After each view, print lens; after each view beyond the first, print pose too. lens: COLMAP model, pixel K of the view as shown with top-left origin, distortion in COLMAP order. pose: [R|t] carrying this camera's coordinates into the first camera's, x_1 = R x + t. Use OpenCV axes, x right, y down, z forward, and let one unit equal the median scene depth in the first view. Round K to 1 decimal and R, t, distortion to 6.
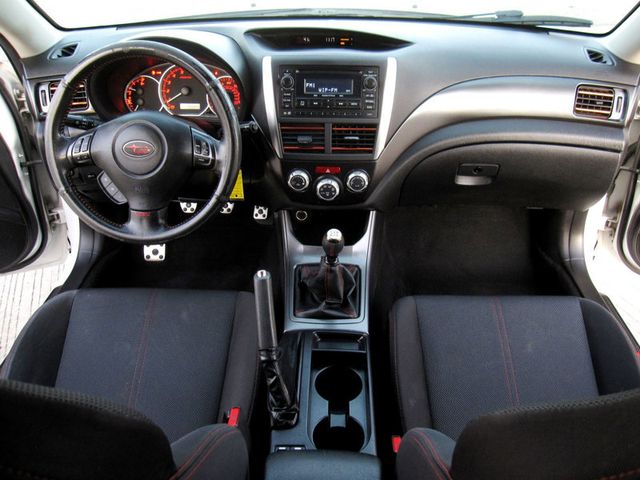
lens RADIAL K [[506.9, 0, 320.0], [0, 506.9, 240.0], [0, 0, 1]] dist [-0.043236, 0.003459]
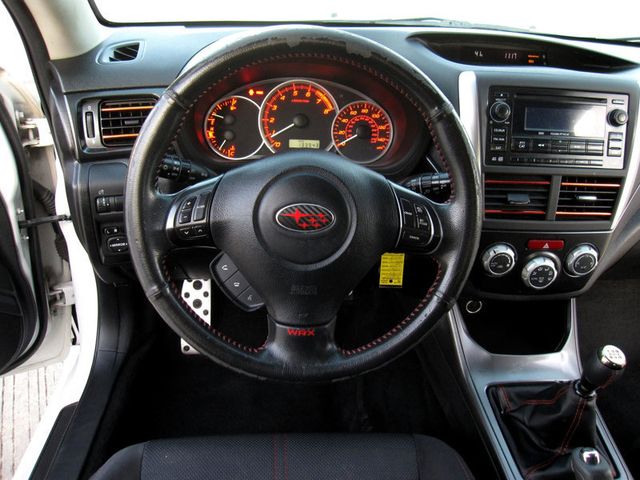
lens RADIAL K [[506.9, 0, 320.0], [0, 506.9, 240.0], [0, 0, 1]] dist [-0.043236, 0.003459]
pose [[0.993045, -0.002321, 0.117715, -0.339219], [0.010747, 0.997419, -0.070992, -0.095957], [-0.117246, 0.071763, 0.990507, 0.363898]]
